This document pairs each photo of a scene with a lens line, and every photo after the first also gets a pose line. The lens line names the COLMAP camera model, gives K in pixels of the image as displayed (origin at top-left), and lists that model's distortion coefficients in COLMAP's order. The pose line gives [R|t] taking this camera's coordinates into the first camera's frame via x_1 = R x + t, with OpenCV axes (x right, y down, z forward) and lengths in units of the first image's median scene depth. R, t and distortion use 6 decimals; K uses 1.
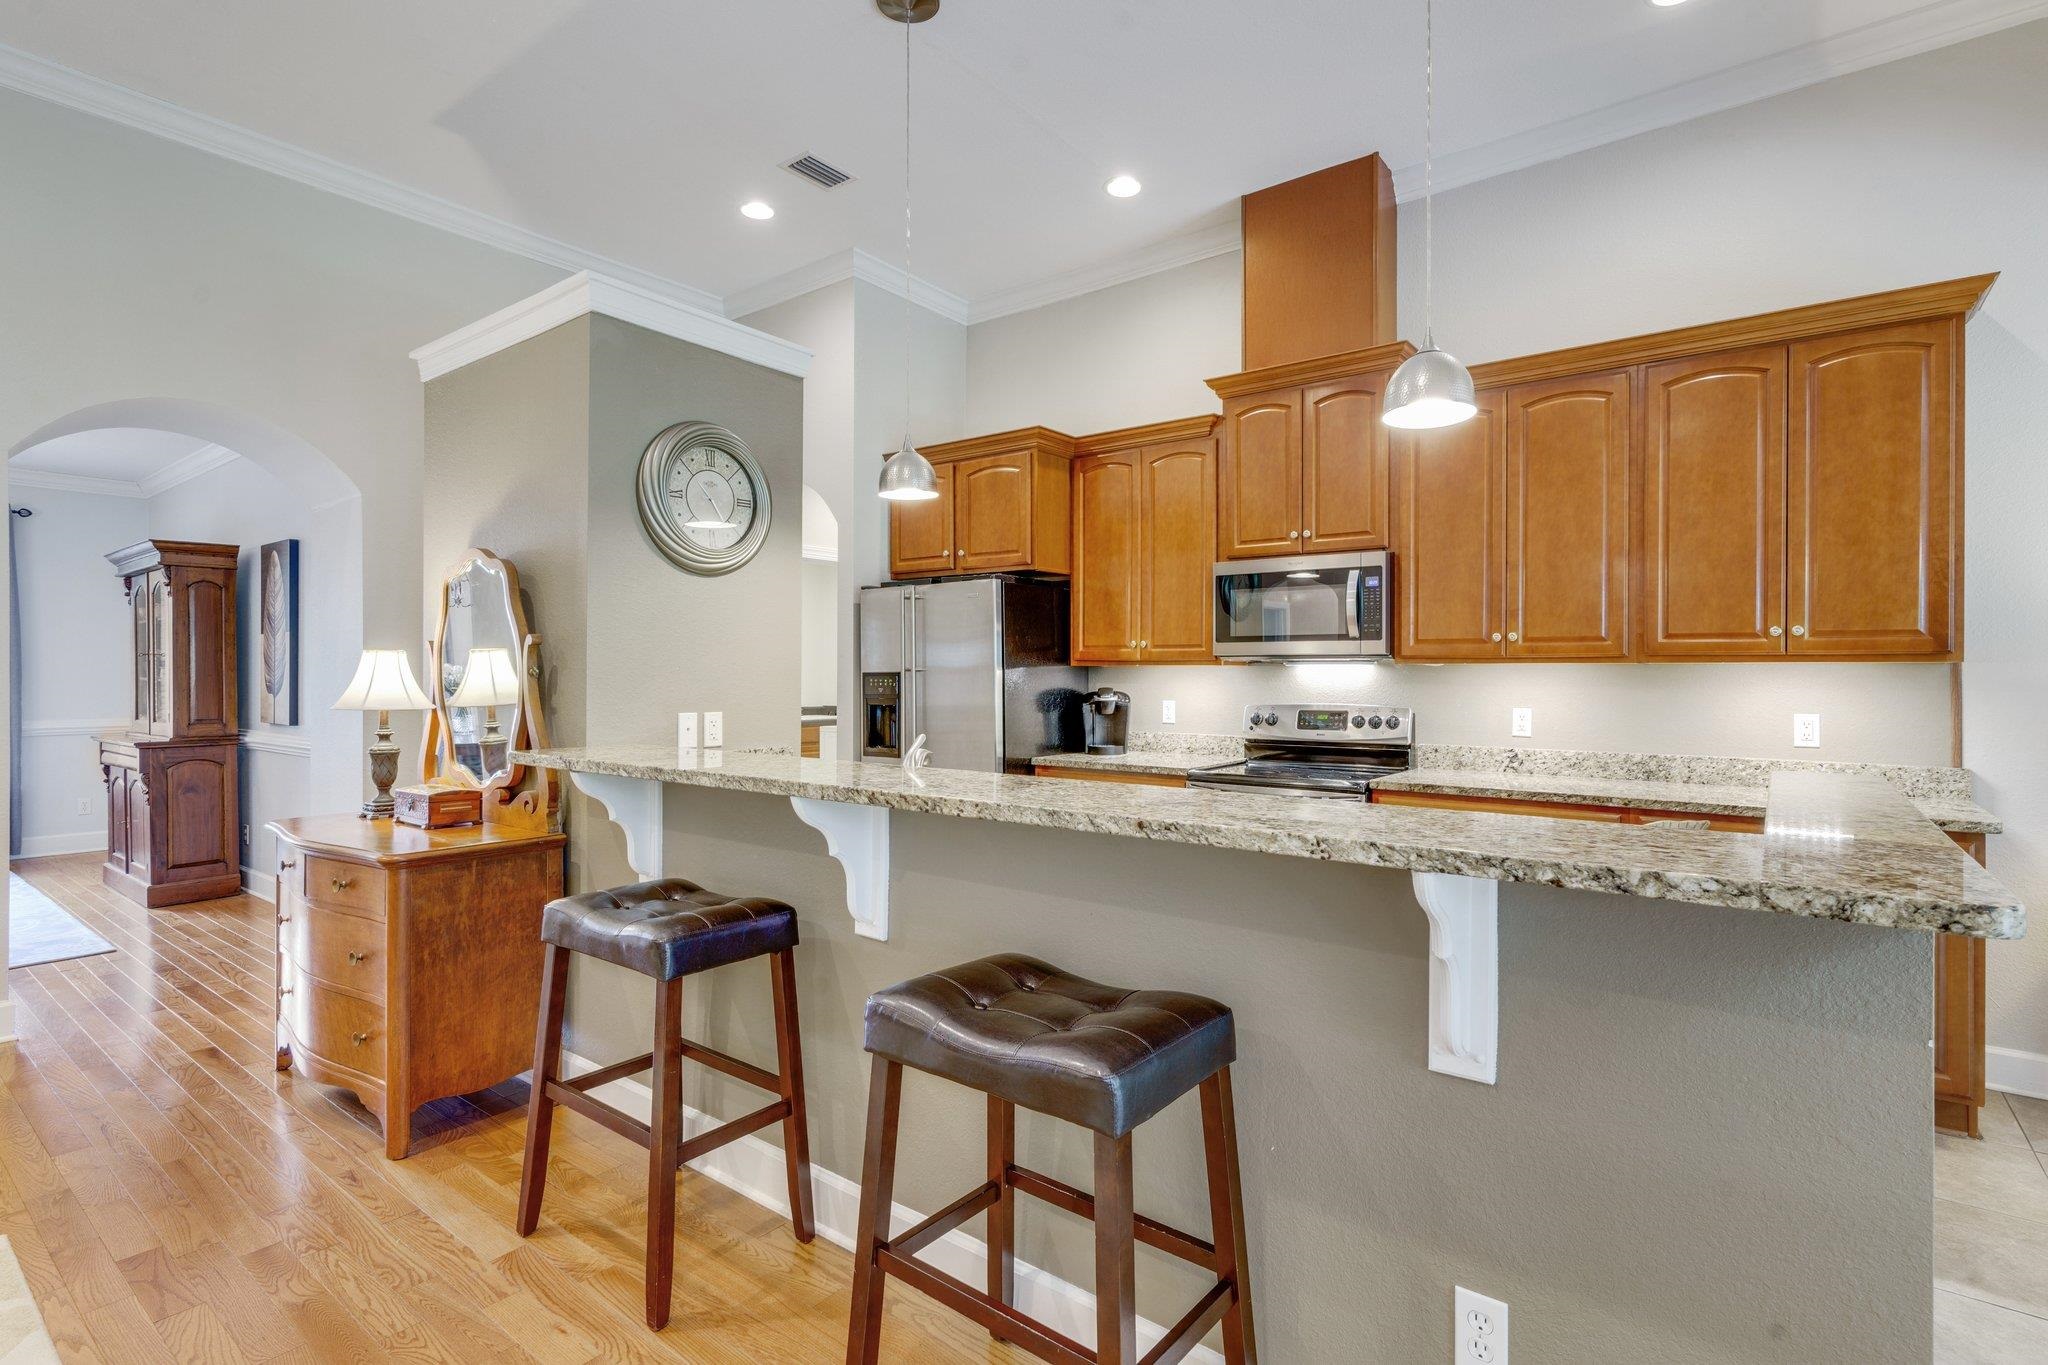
lens RADIAL K [[982.9, 0, 1021.1], [0, 982.9, 678.2], [0, 0, 1]] dist [0.000915, -0.000104]
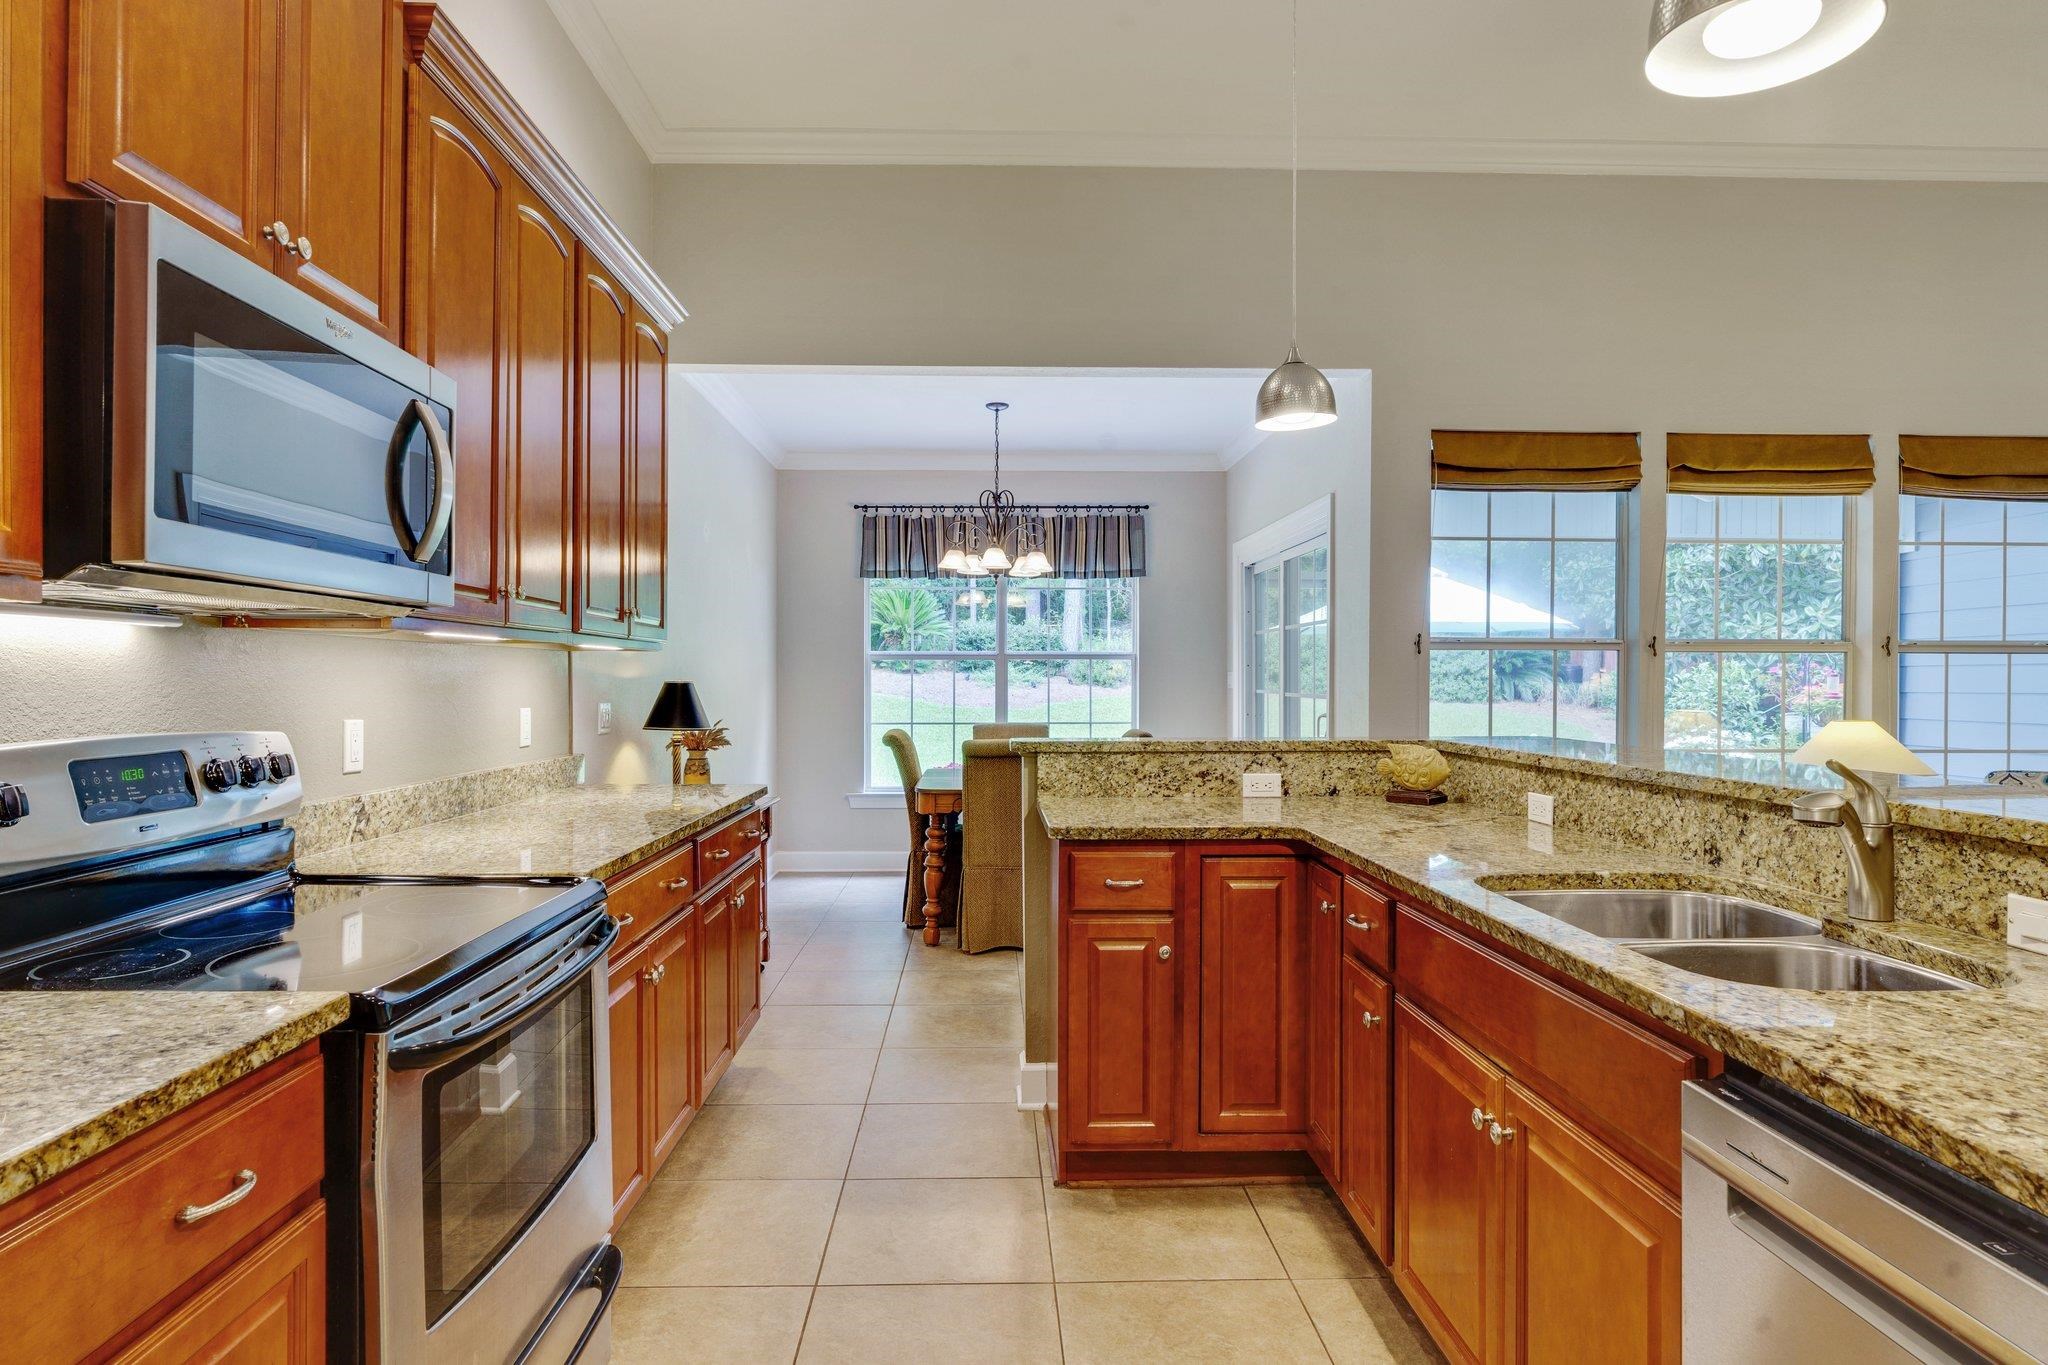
lens RADIAL K [[1123.8, 0, 1024.0], [0, 1123.8, 682.5], [0, 0, 1]] dist [-0.012838, 0.000425]
pose [[-0.632886, -0.007015, 0.774213, -0.180613], [-0.002988, 0.999974, 0.006618, 0.004982], [-0.774239, 0.001875, -0.632890, 1.040509]]
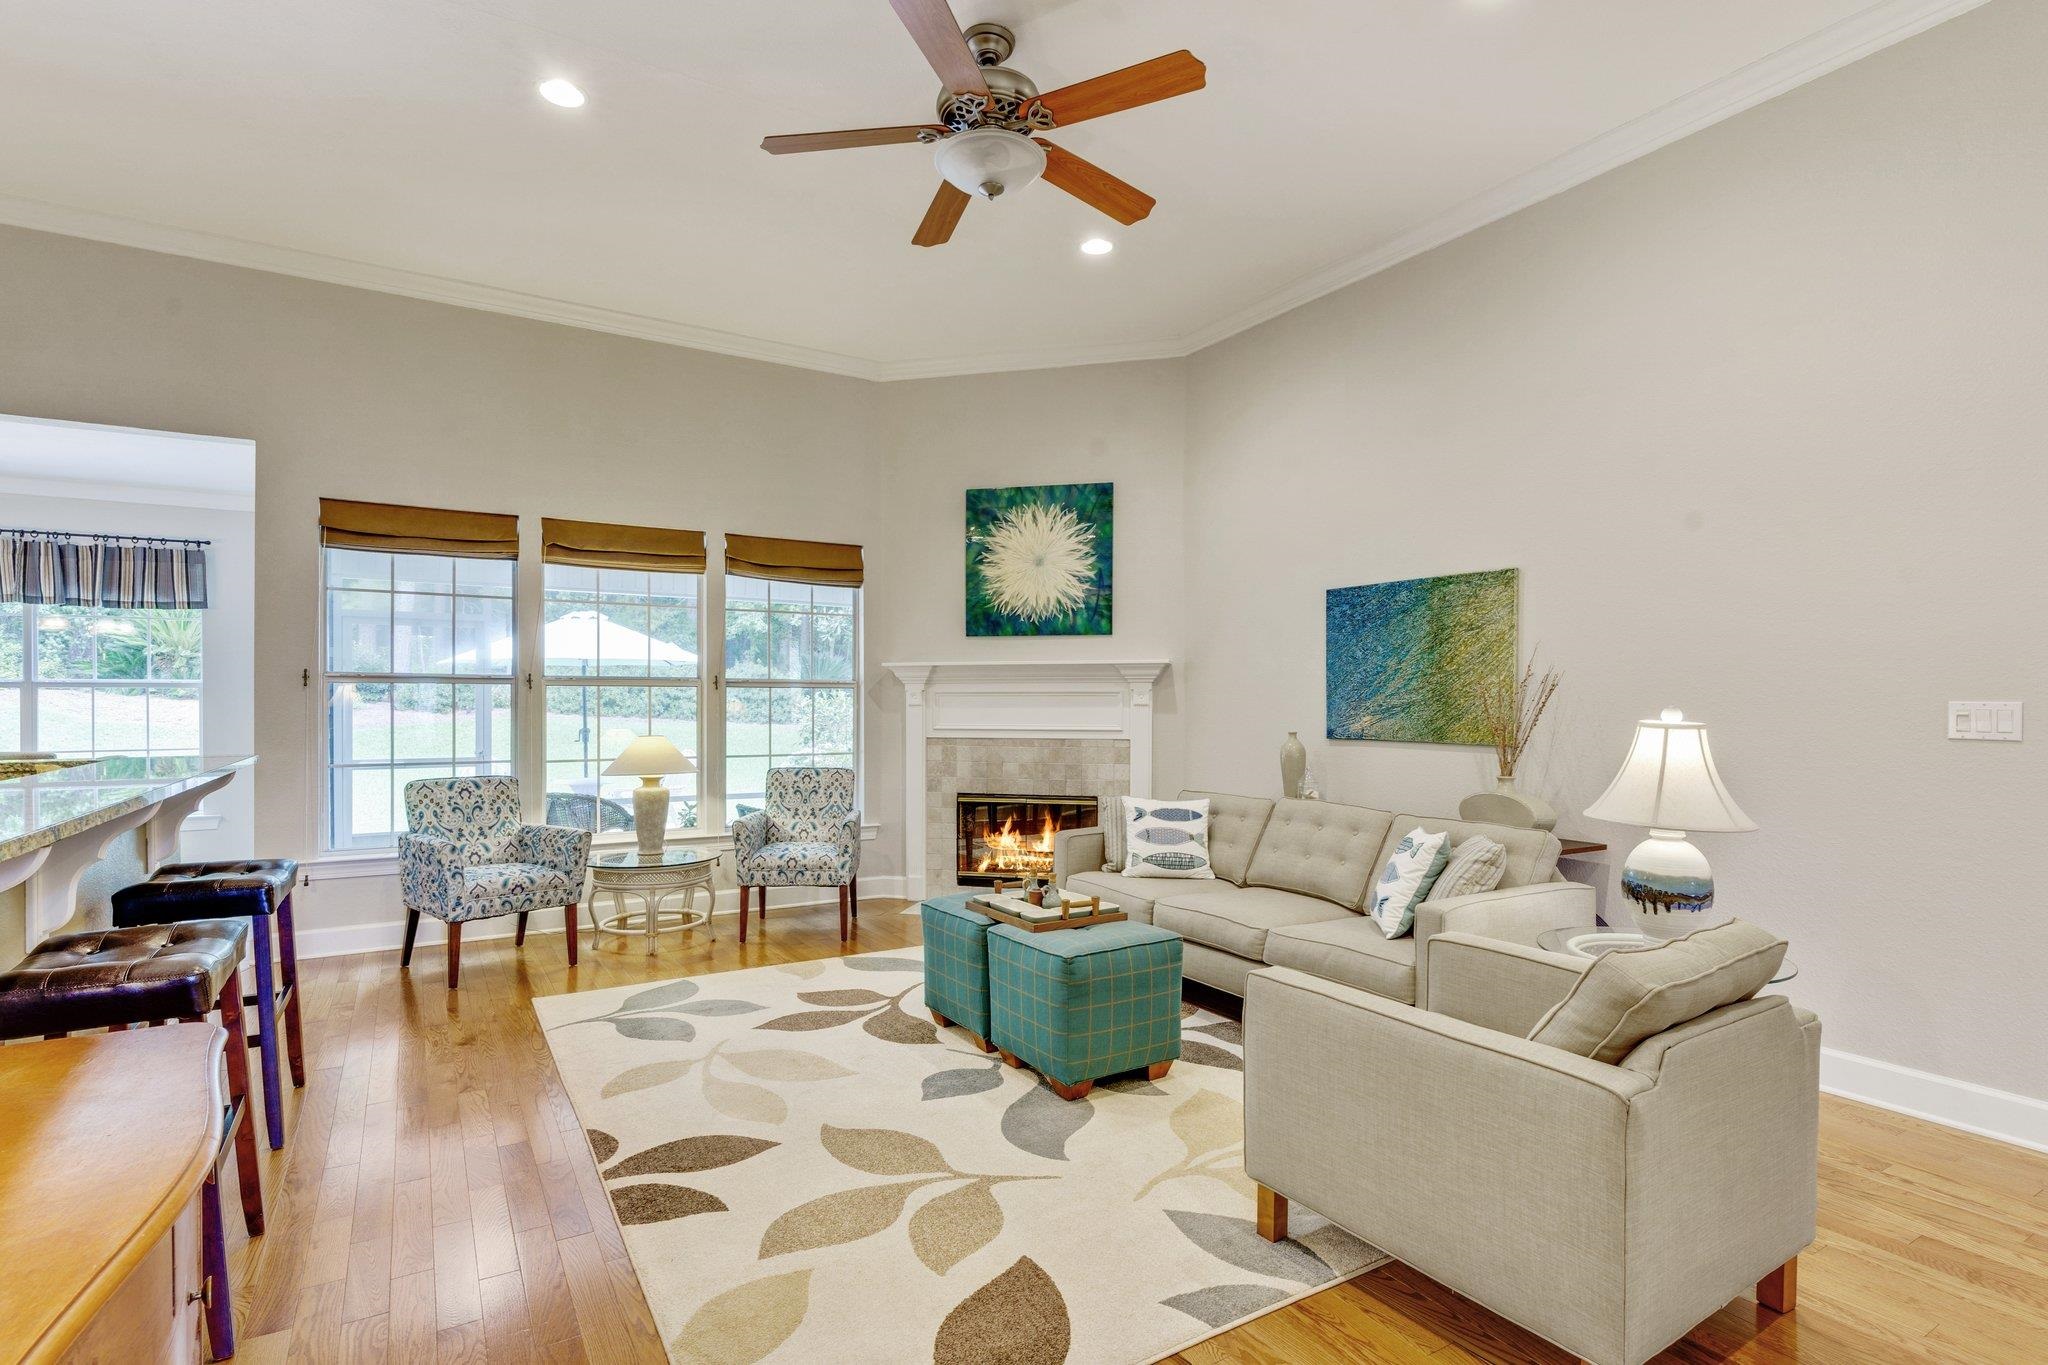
lens RADIAL K [[992.3, 0, 1018.6], [0, 992.3, 691.8], [0, 0, 1]] dist [0.001071, -0.000096]
pose [[-0.930728, 0.001552, 0.365709, -0.767826], [-0.001437, 0.999968, -0.007900, -0.001311], [-0.365709, -0.007878, -0.930696, 0.818823]]
